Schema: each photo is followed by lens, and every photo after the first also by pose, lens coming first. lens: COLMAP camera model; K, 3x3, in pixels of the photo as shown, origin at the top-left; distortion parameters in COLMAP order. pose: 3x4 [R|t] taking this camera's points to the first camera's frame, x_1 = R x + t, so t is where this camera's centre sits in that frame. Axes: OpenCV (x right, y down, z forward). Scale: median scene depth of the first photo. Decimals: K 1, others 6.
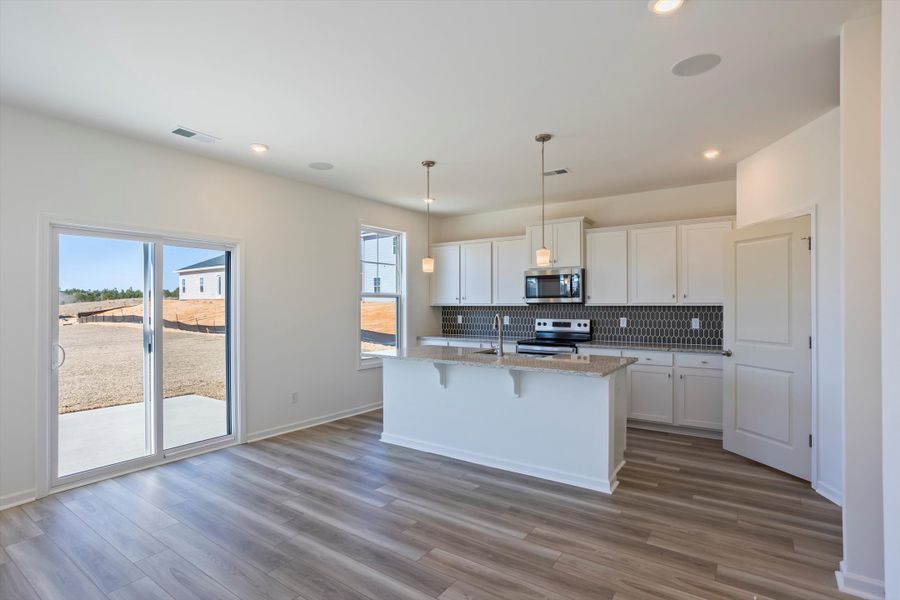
lens RADIAL K [[450.1, 0, 446.3], [0, 450.1, 301.0], [0, 0, 1]] dist [-0.039684, 0.018325]
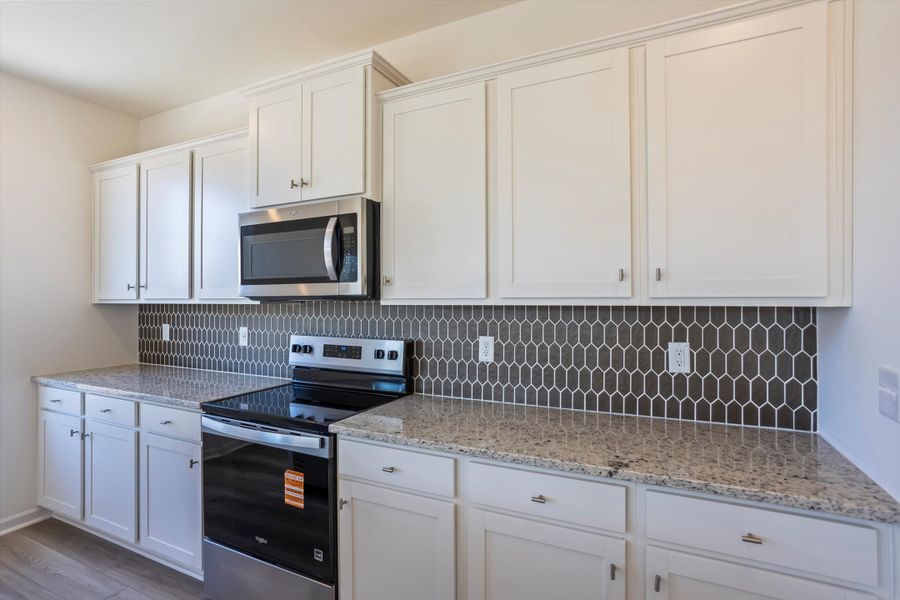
lens RADIAL K [[450.1, 0, 437.1], [0, 450.1, 296.3], [0, 0, 1]] dist [-0.039684, 0.018325]
pose [[0.989900, 0.000559, 0.141765, 0.330922], [-0.000965, 0.999996, 0.002797, 0.002763], [-0.141763, -0.002905, 0.989896, 0.694956]]
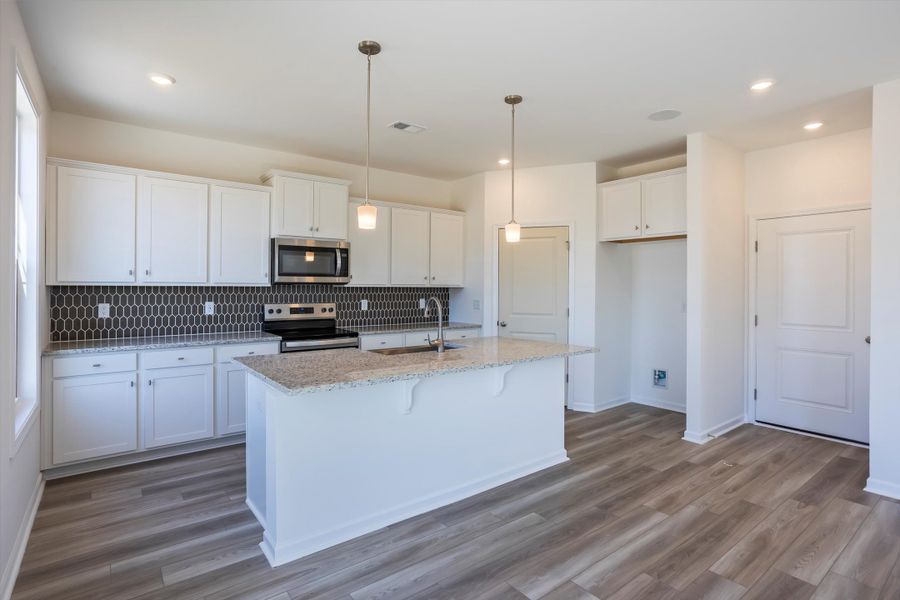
lens RADIAL K [[450.1, 0, 452.1], [0, 450.1, 288.9], [0, 0, 1]] dist [-0.039684, 0.018325]
pose [[0.294592, 0.002960, 0.955619, -0.481136], [-0.011976, 0.999928, 0.000595, 0.012935], [-0.955548, -0.011620, 0.294606, 0.607748]]
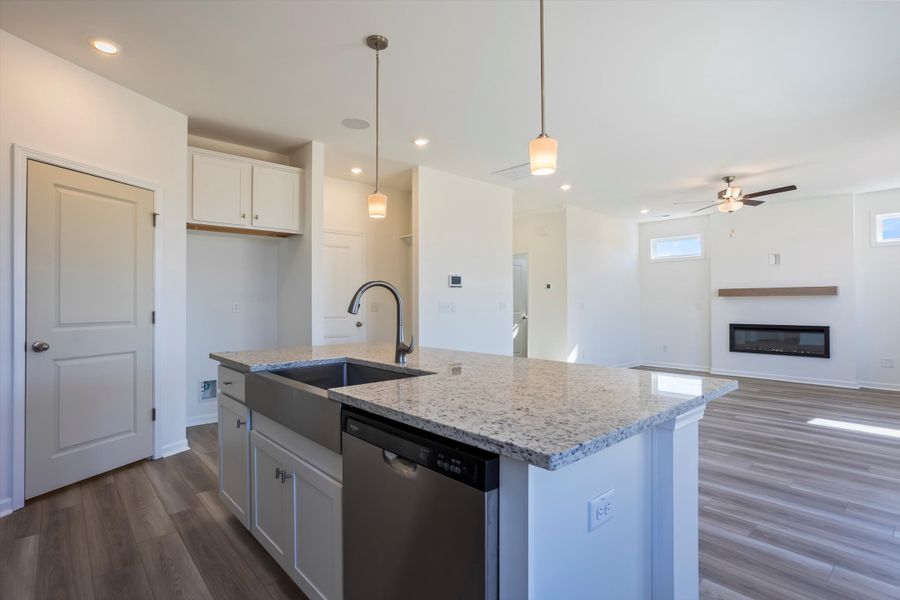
lens RADIAL K [[450.1, 0, 443.3], [0, 450.1, 305.5], [0, 0, 1]] dist [-0.039684, 0.018325]
pose [[-0.971400, 0.004463, 0.237408, -0.039073], [0.002938, 0.999973, -0.006778, 0.049754], [-0.237431, -0.005886, -0.971386, 1.196027]]
